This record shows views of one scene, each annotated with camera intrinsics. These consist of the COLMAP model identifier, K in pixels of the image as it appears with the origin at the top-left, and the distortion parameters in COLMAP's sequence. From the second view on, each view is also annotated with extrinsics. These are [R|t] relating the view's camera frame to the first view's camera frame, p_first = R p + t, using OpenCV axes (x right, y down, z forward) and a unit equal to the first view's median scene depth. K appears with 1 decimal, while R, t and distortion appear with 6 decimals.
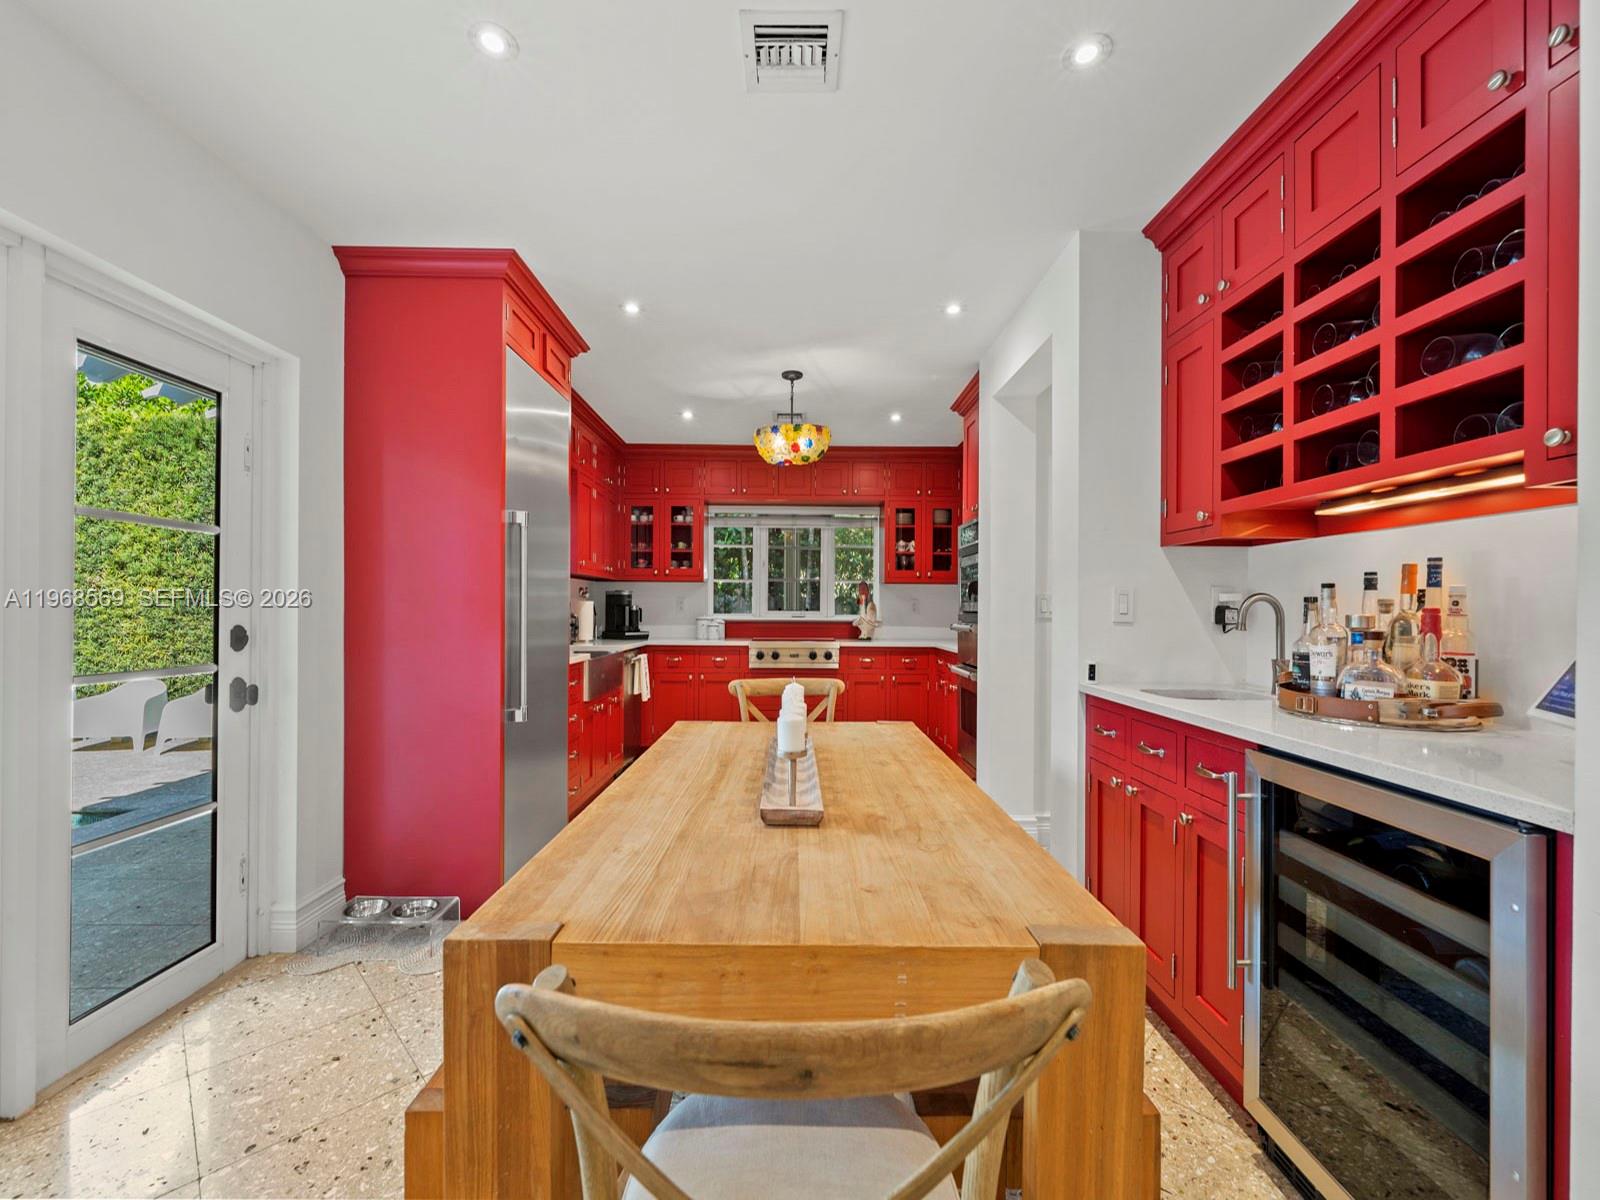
lens RADIAL K [[648.9, 0, 797.0], [0, 648.9, 612.1], [0, 0, 1]] dist [-0.001062, -0.000120]
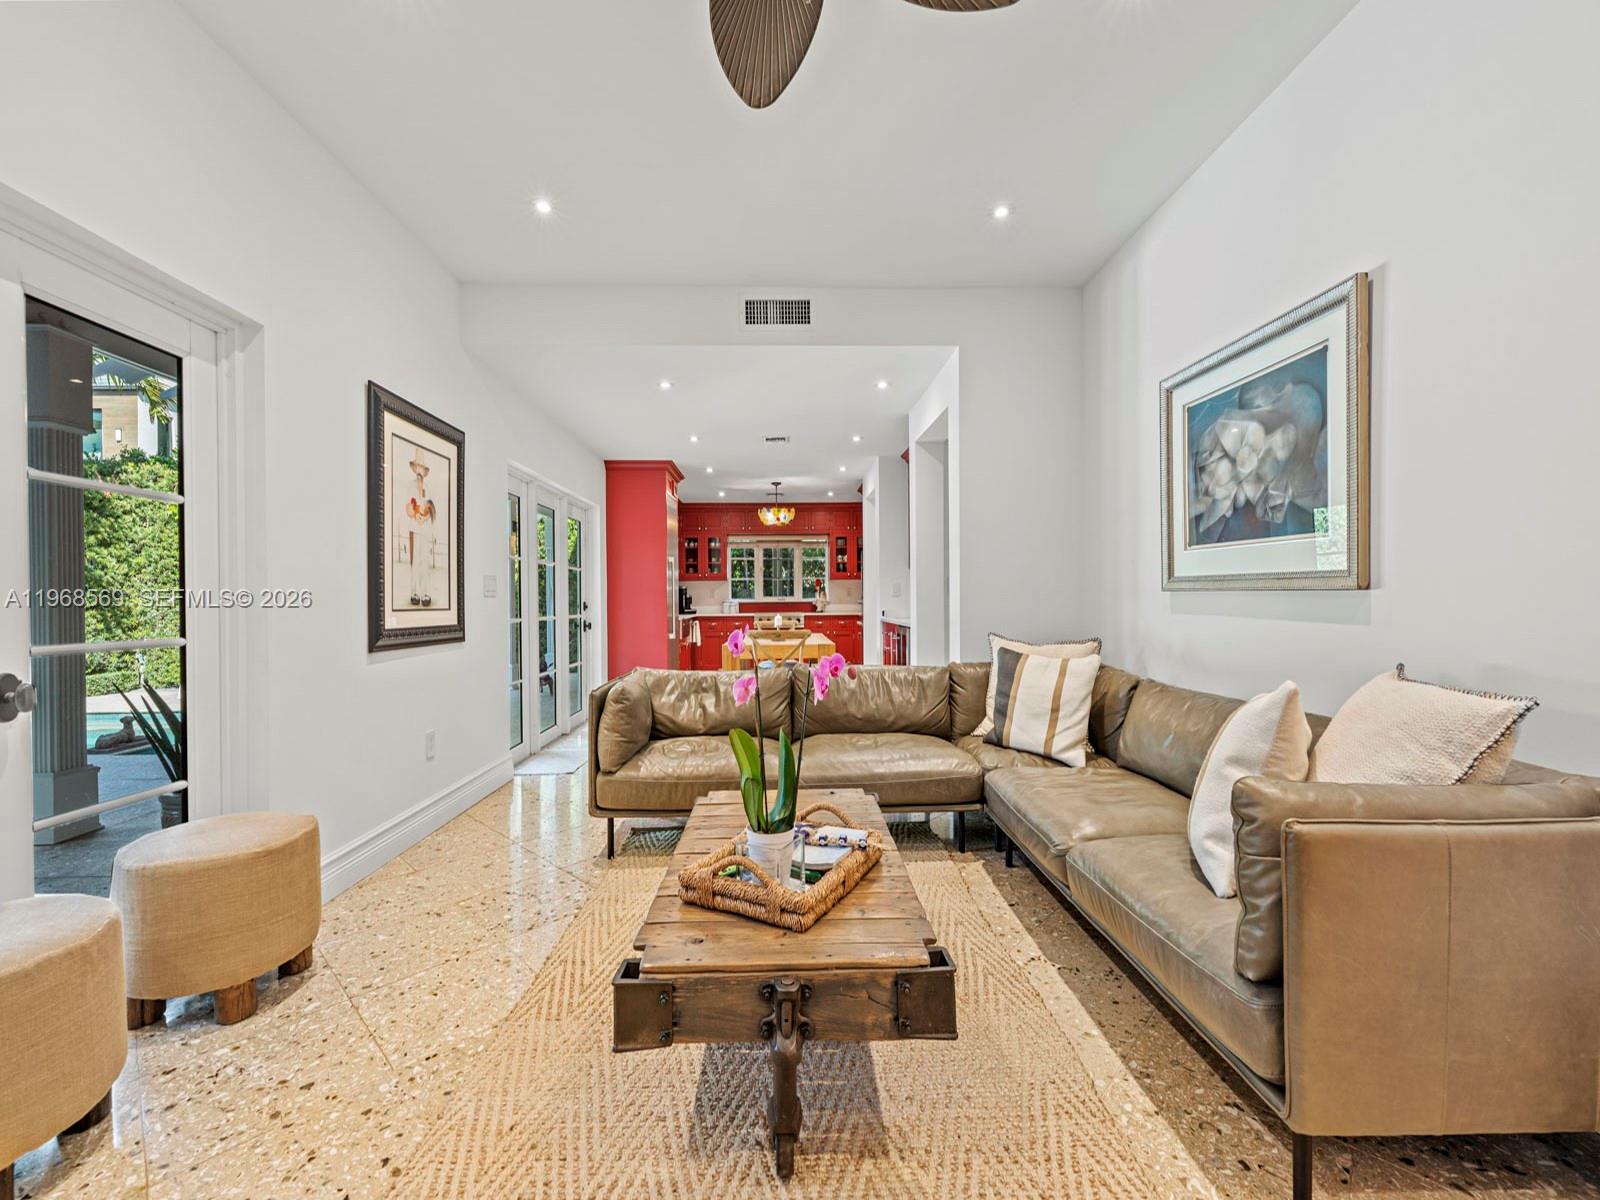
lens RADIAL K [[648.9, 0, 797.0], [0, 648.9, 612.1], [0, 0, 1]] dist [-0.001062, -0.000120]
pose [[0.999623, -0.016458, 0.021967, 0.005277], [0.016117, 0.999749, 0.015588, 0.014156], [-0.022218, -0.015228, 0.999637, -0.752675]]
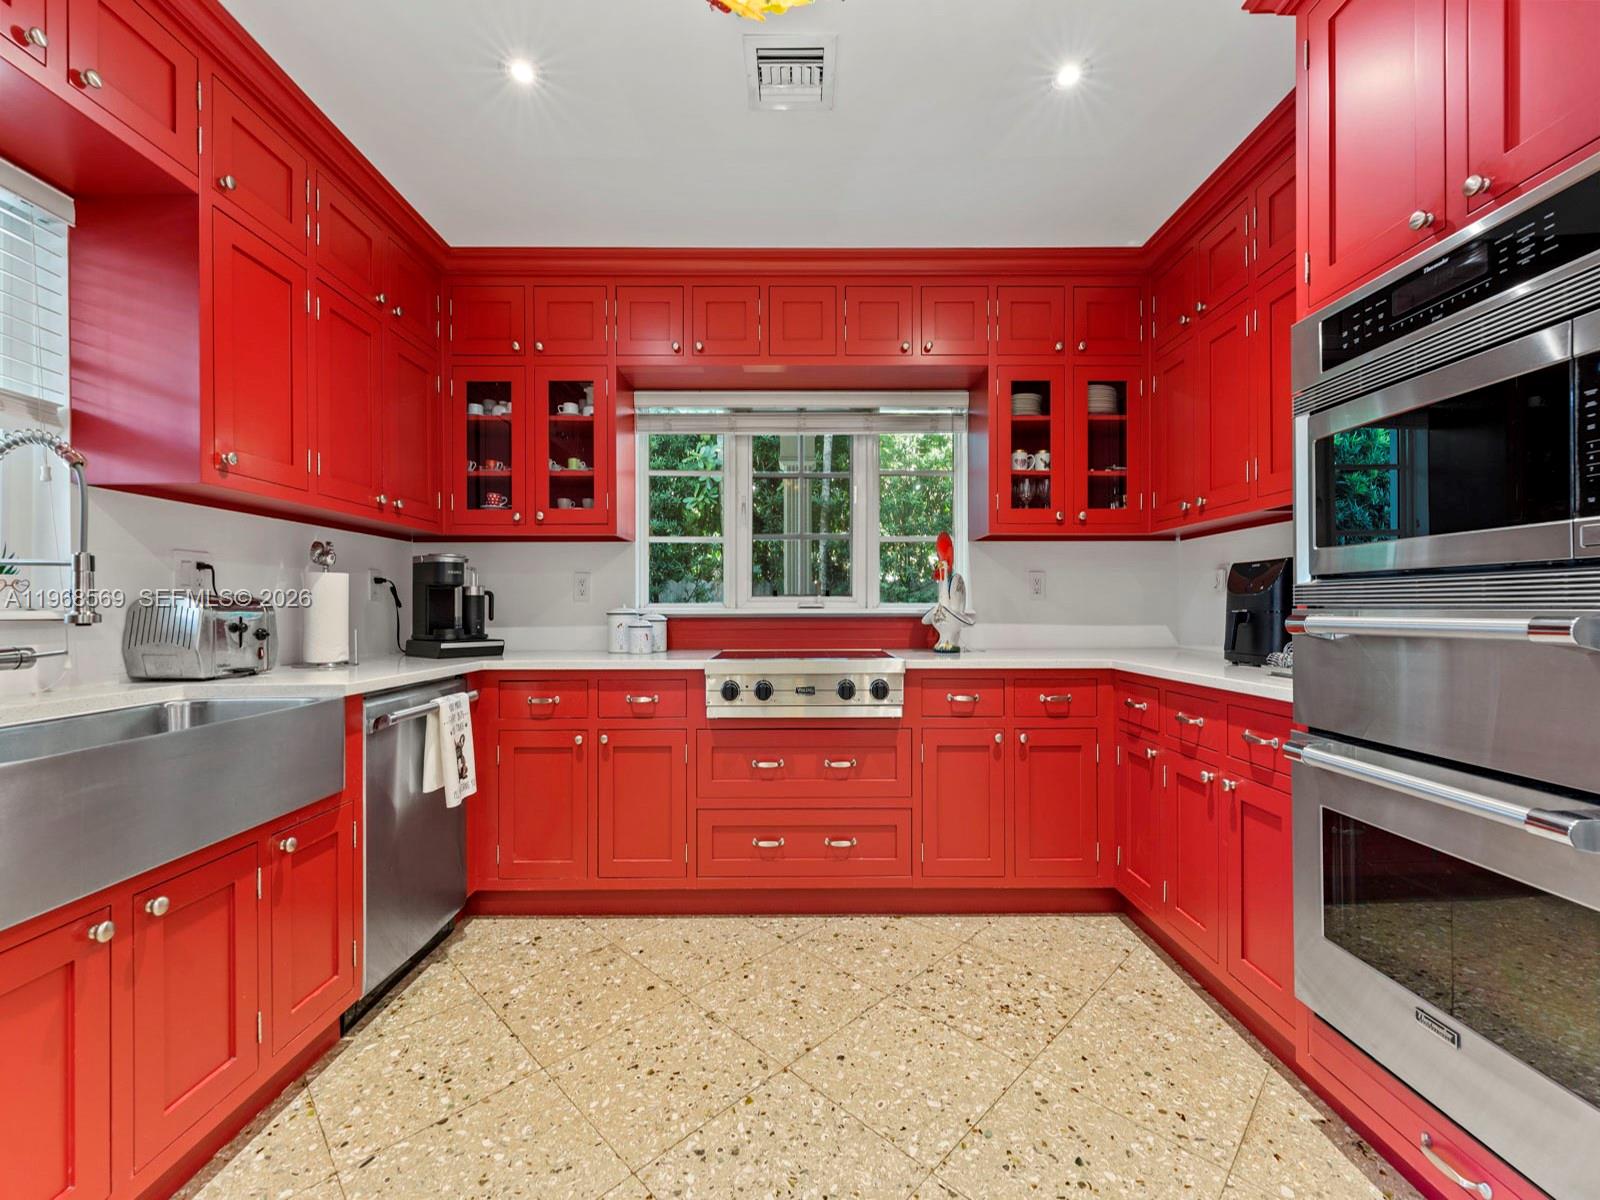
lens RADIAL K [[648.9, 0, 797.0], [0, 648.9, 612.1], [0, 0, 1]] dist [-0.001062, -0.000120]
pose [[0.999925, -0.008454, -0.008846, -0.005099], [0.008504, 0.999948, 0.005551, 0.008660], [0.008799, -0.005626, 0.999945, 0.507325]]
